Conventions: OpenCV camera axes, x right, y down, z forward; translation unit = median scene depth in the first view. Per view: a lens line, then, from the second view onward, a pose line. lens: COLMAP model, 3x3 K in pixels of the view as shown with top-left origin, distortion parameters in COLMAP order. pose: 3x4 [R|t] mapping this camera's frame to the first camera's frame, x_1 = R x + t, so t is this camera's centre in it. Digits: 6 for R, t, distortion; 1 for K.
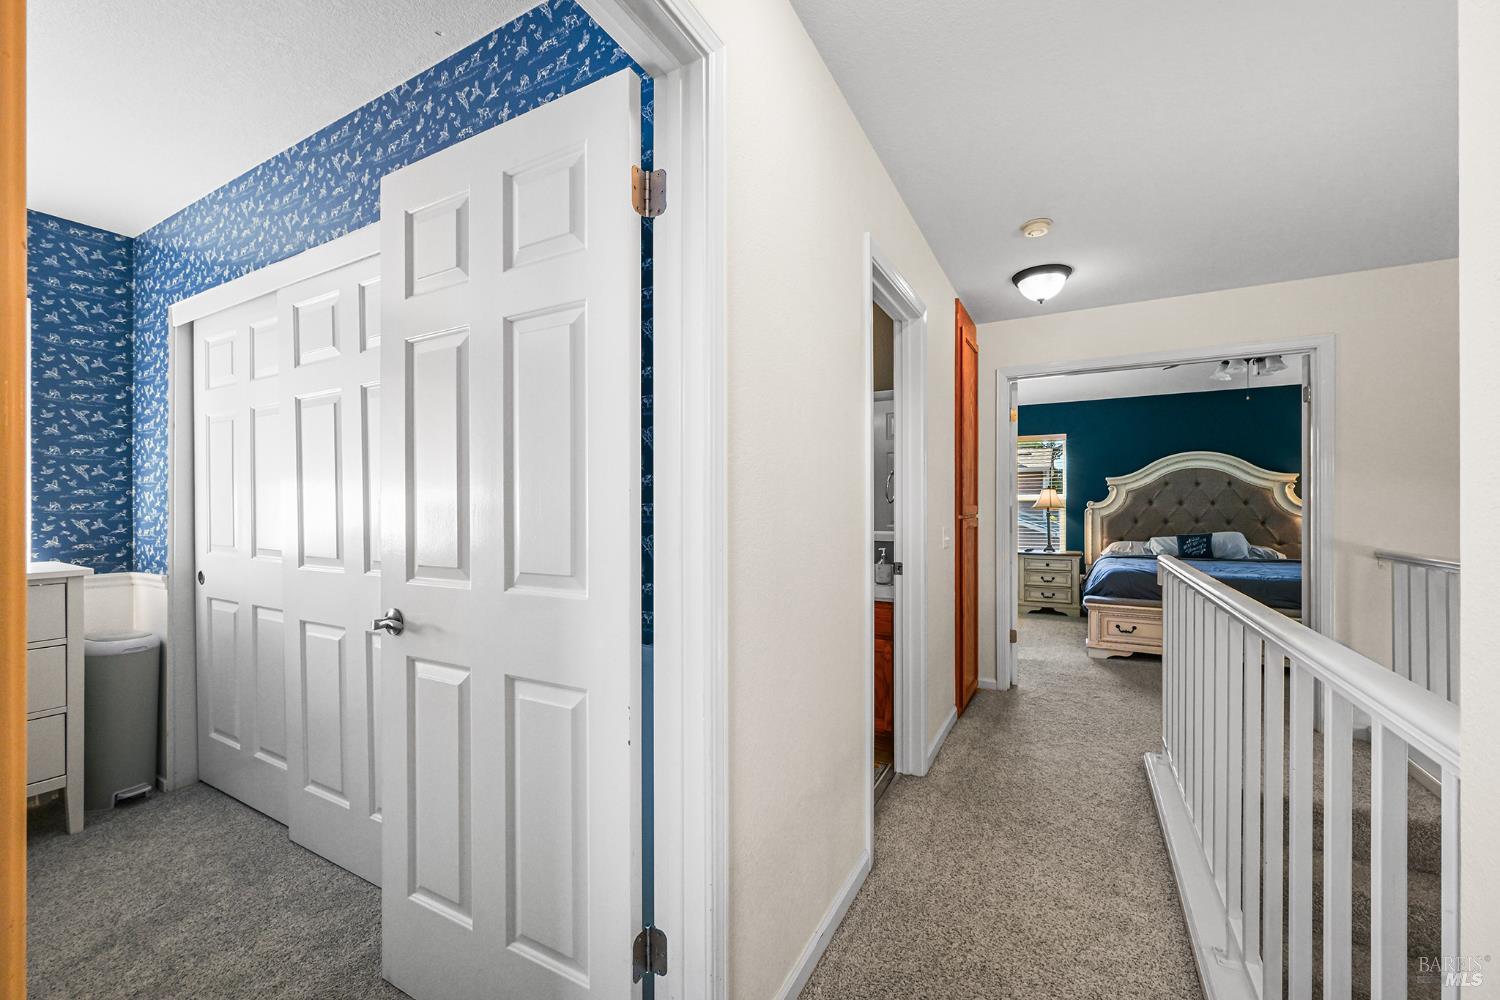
lens RADIAL K [[595.8, 0, 747.2], [0, 595.8, 504.0], [0, 0, 1]] dist [-0.002328, 0.000159]
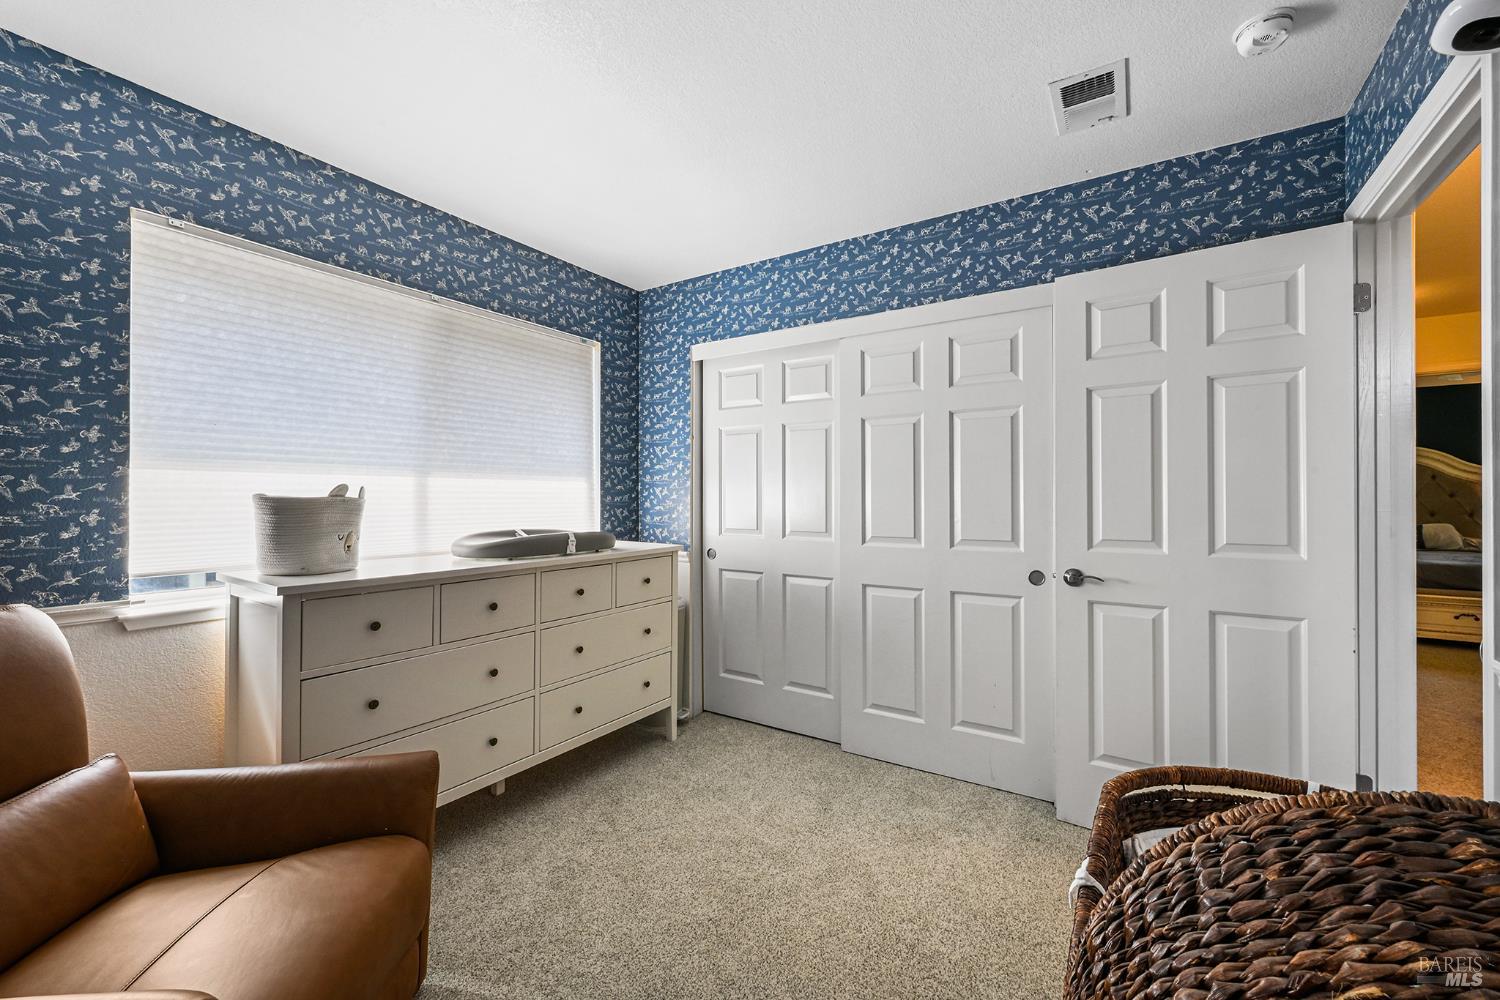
lens RADIAL K [[595.8, 0, 756.1], [0, 595.8, 498.3], [0, 0, 1]] dist [-0.002328, 0.000159]
pose [[0.997578, 0.000004, -0.069561, -0.807067], [0.000095, 0.999999, 0.001422, 0.000639], [0.069561, -0.001425, 0.997577, -0.326425]]
